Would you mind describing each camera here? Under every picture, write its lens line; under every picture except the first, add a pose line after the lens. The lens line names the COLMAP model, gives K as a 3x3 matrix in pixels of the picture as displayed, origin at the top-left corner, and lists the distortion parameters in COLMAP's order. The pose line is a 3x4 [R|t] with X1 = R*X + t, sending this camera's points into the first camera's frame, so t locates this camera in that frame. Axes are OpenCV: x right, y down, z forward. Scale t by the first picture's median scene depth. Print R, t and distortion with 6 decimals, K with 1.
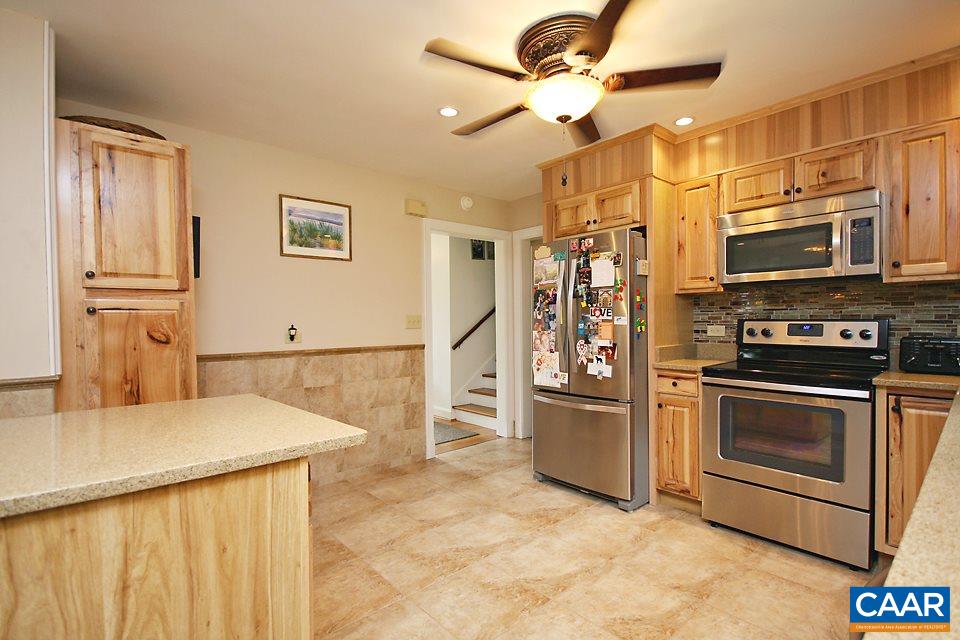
lens RADIAL K [[451.0, 0, 483.3], [0, 451.0, 328.7], [0, 0, 1]] dist [-0.001565, -0.000709]
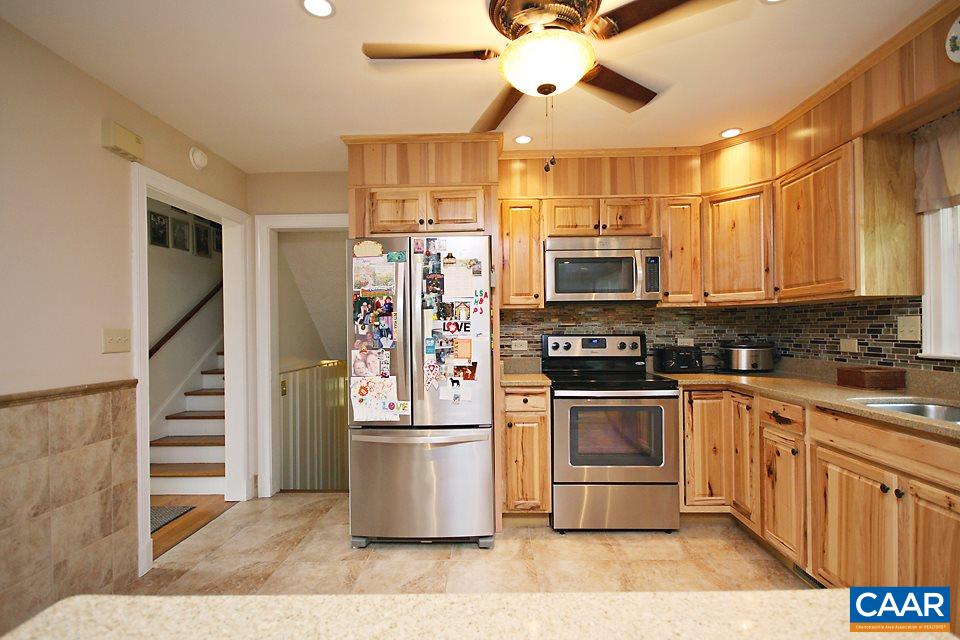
lens RADIAL K [[451.0, 0, 483.3], [0, 451.0, 328.7], [0, 0, 1]] dist [-0.001565, -0.000709]
pose [[0.679947, 0.006479, 0.733233, -0.335341], [0.016581, 0.999569, -0.024209, -0.010988], [-0.733074, 0.028618, 0.679546, 0.365487]]
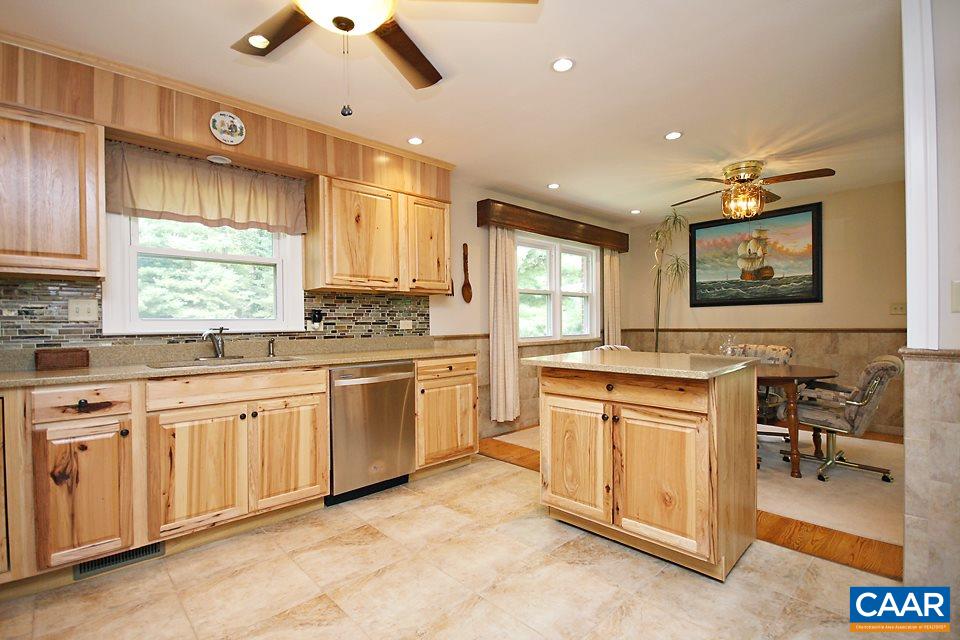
lens RADIAL K [[453.0, 0, 479.2], [0, 453.0, 325.6], [0, 0, 1]] dist [-0.000093, -0.000092]
pose [[-0.999224, 0.022280, -0.032475, -0.002949], [0.021612, 0.999550, 0.020783, 0.008992], [0.032924, 0.020065, -0.999256, 1.191238]]
